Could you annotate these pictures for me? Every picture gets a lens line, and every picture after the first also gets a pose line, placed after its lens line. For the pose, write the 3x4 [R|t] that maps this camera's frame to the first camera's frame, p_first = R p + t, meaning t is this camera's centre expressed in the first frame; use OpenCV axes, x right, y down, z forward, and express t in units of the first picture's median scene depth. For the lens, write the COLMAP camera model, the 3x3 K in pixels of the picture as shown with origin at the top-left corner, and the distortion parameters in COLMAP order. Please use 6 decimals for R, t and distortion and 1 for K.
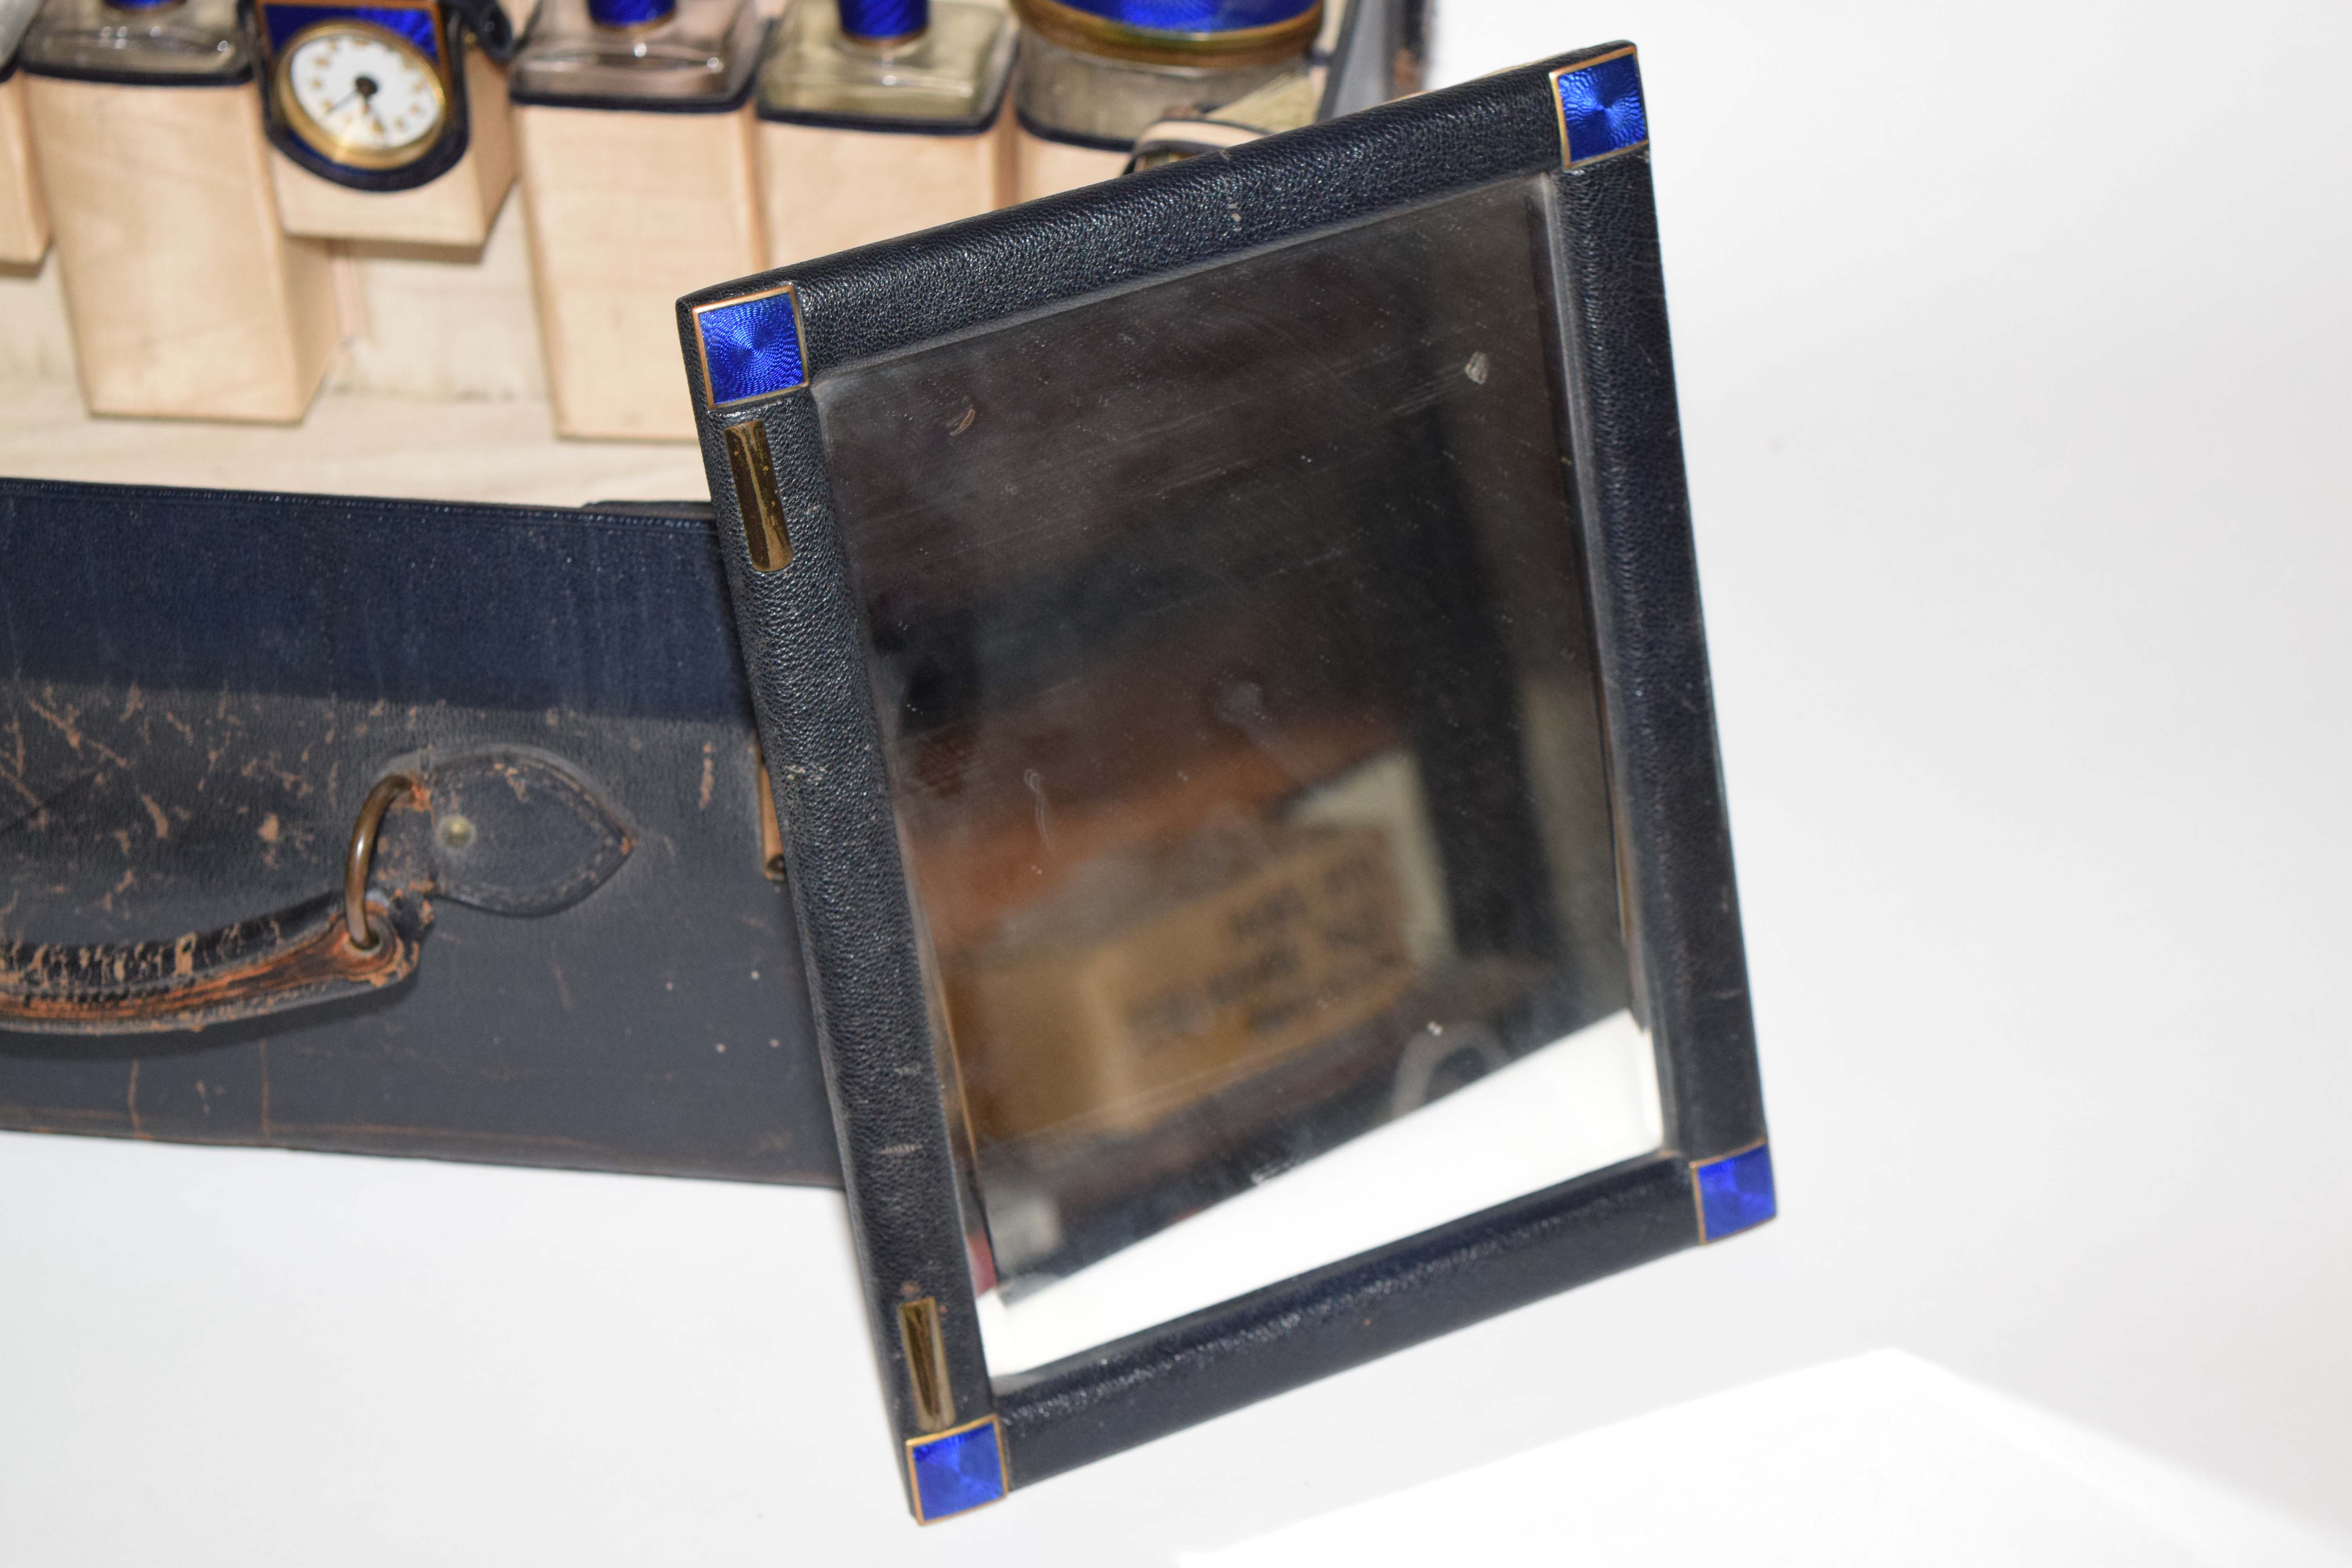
lens RADIAL K [[5372.3, 0, 1176.0], [0, 5372.3, 784.0], [0, 0, 1]] dist [0.073167, 0.281364]
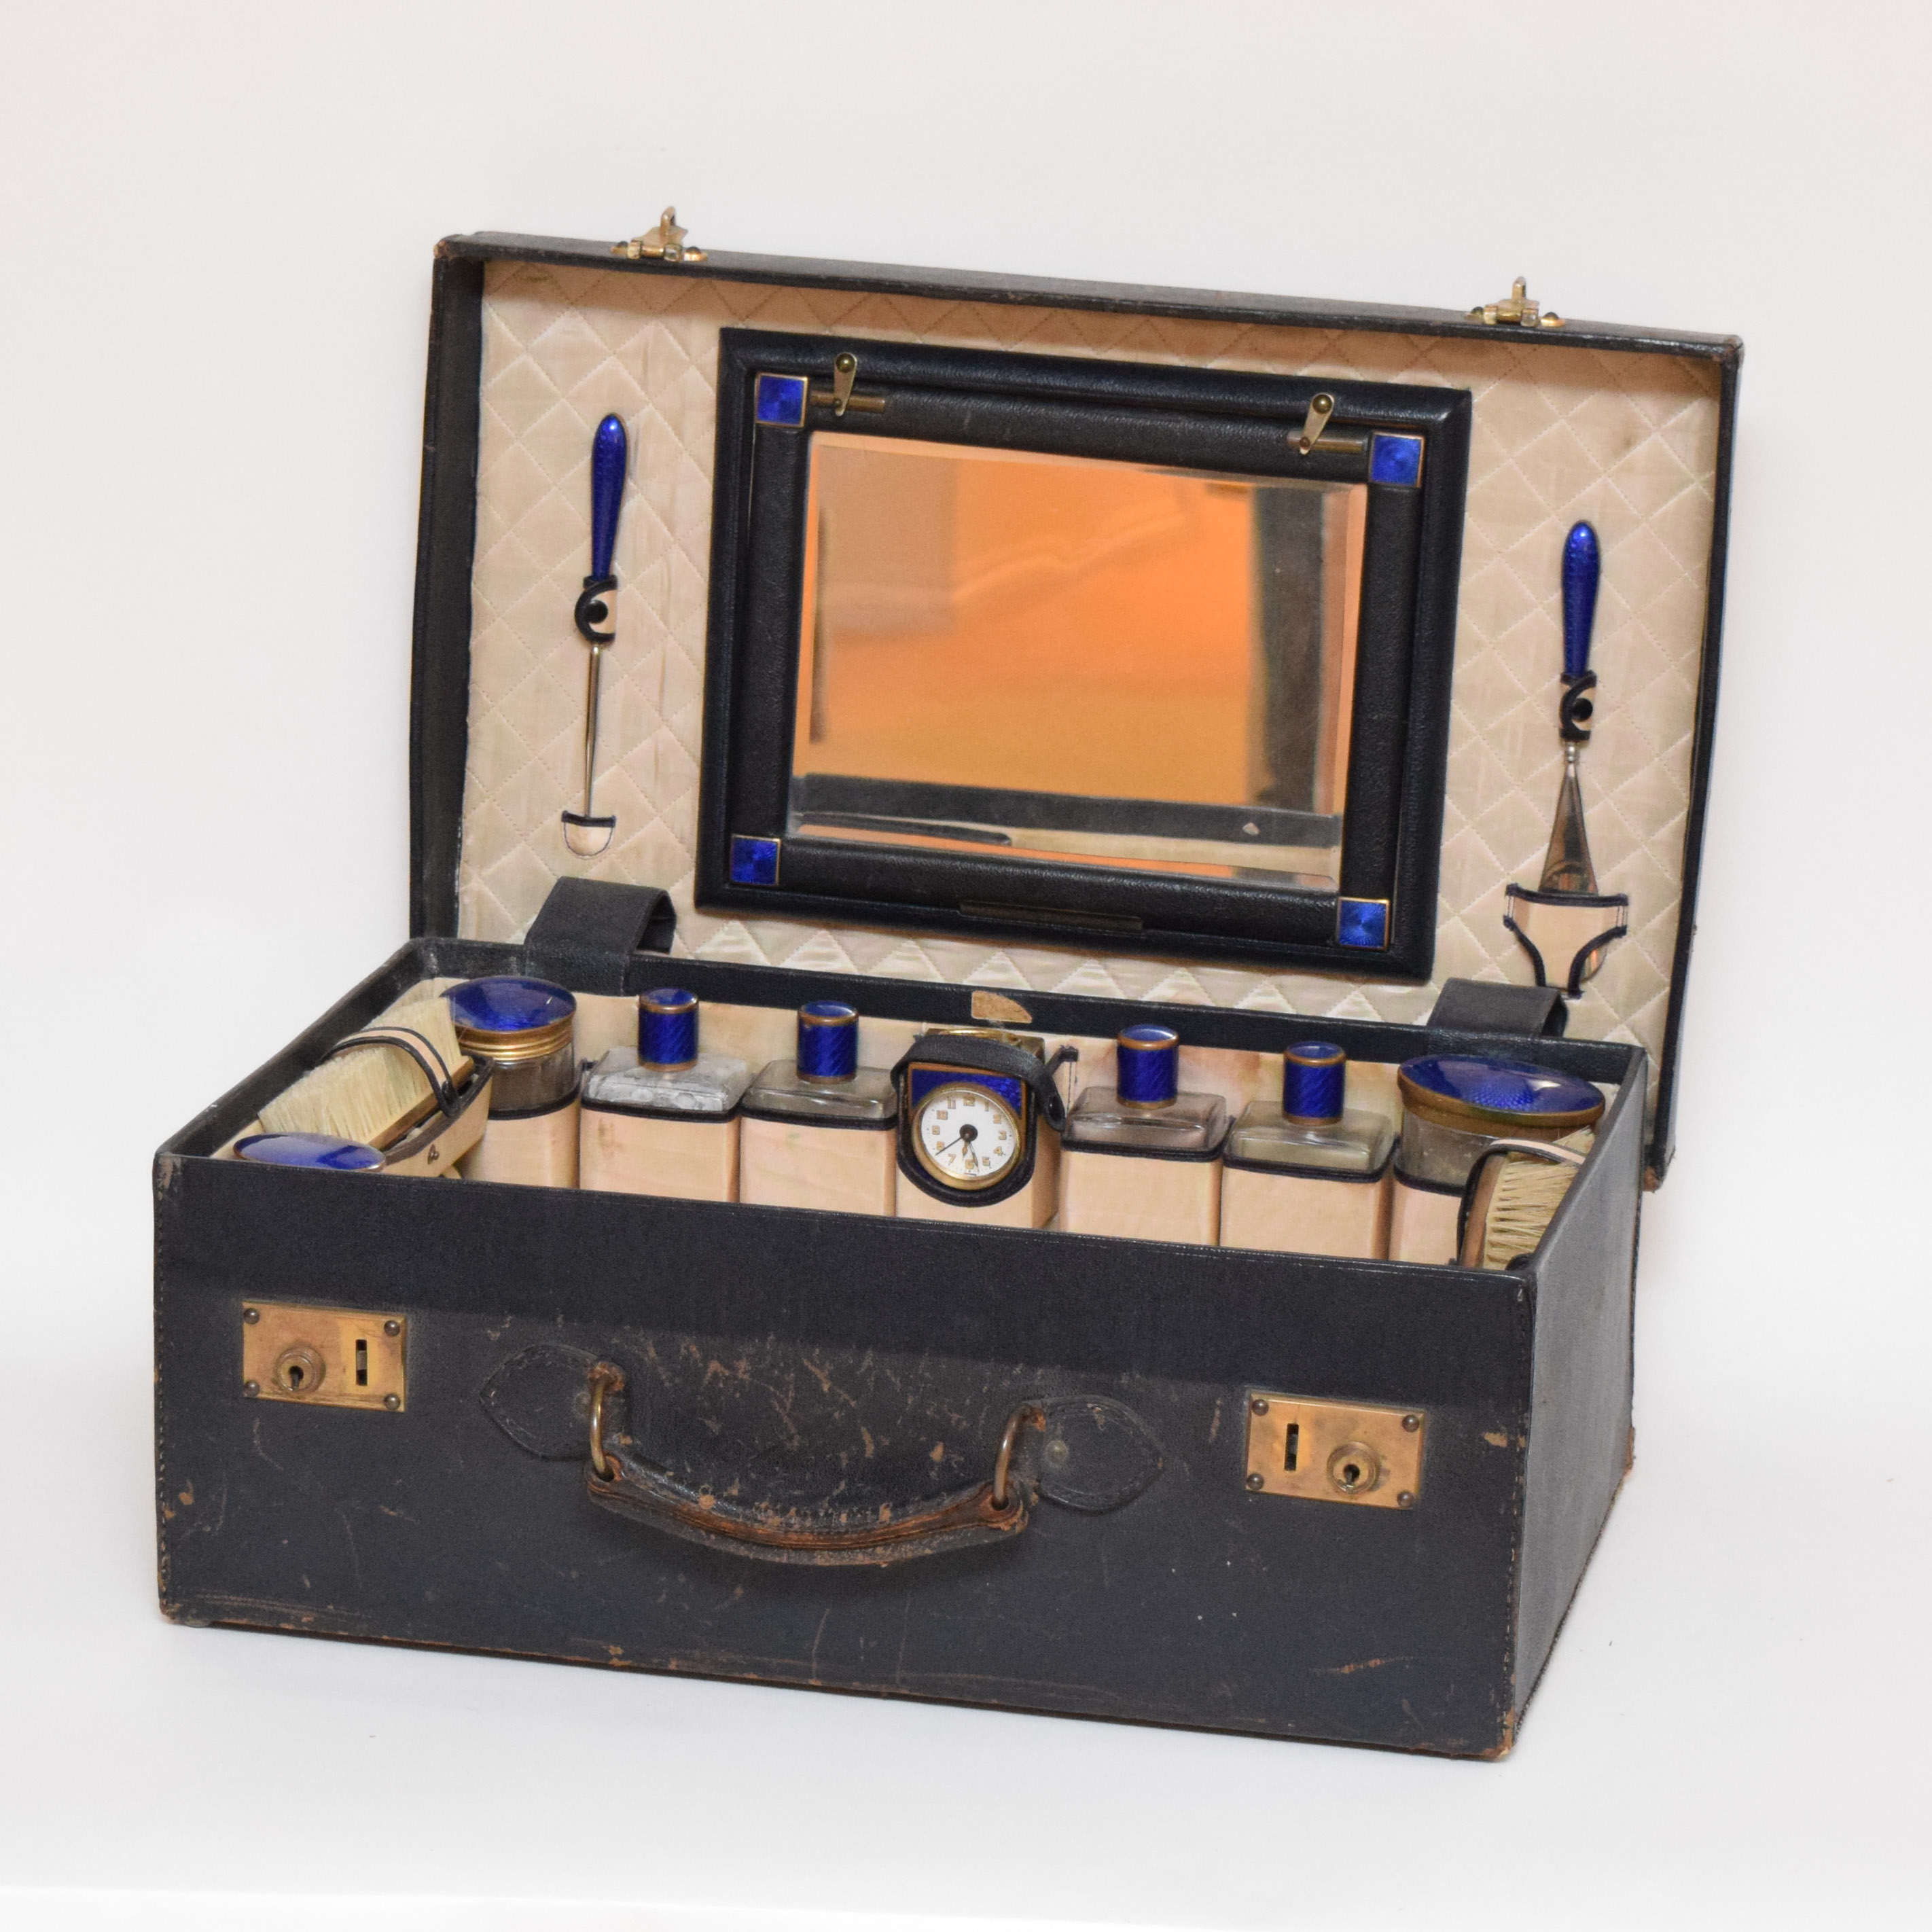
lens RADIAL K [[7118.3, 0, 966.0], [0, 7118.3, 966.0], [0, 0, 1]] dist [0.126391, 0.612433]
pose [[0.996008, 0.074938, -0.048494, -0.067087], [-0.087017, 0.936206, -0.340509, 0.606269], [0.019883, 0.343370, 0.938990, -1.075069]]
